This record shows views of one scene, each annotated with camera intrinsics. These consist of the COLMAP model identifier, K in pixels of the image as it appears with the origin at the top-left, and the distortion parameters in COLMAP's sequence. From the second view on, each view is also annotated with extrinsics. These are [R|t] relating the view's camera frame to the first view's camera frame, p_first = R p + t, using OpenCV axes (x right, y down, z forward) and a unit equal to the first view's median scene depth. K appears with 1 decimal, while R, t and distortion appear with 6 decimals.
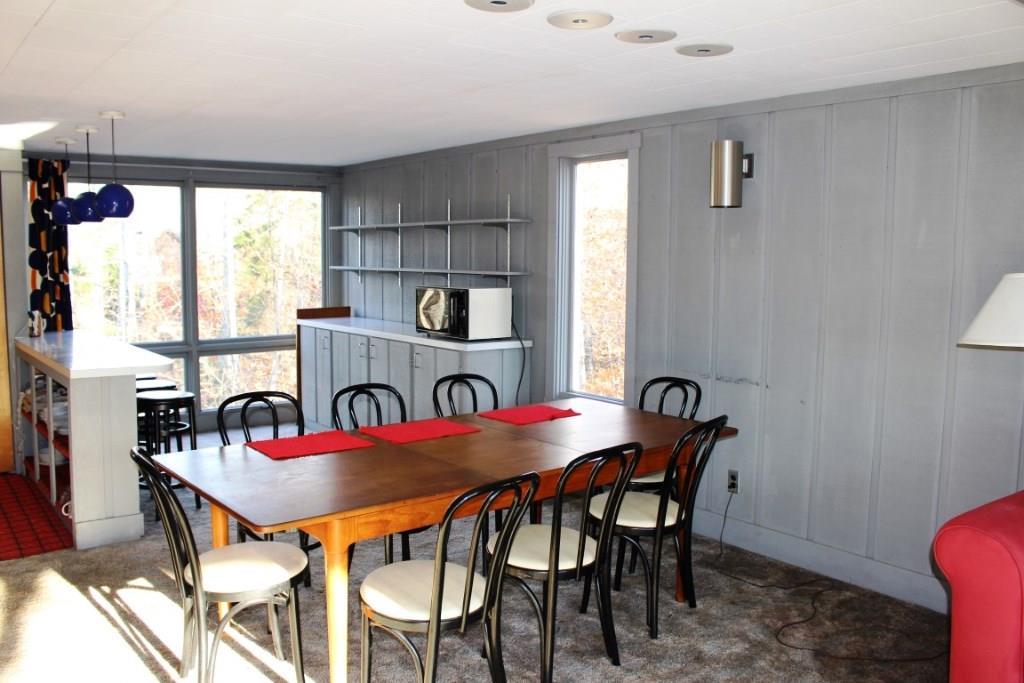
lens RADIAL K [[872.9, 0, 512.0], [0, 872.9, 341.5], [0, 0, 1]] dist [-0.150593, 0.114190]
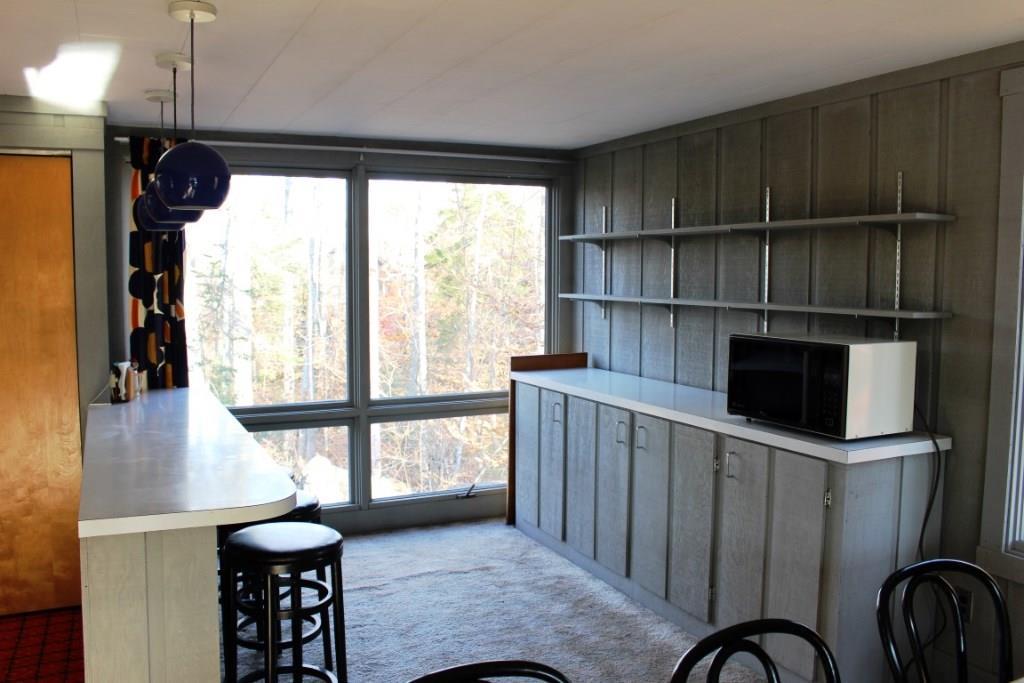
lens RADIAL K [[872.9, 0, 512.0], [0, 872.9, 341.5], [0, 0, 1]] dist [-0.150593, 0.114190]
pose [[0.977308, 0.012558, -0.211452, -0.107781], [-0.017307, 0.999638, -0.020620, -0.036975], [0.211116, 0.023812, 0.977171, 0.344770]]
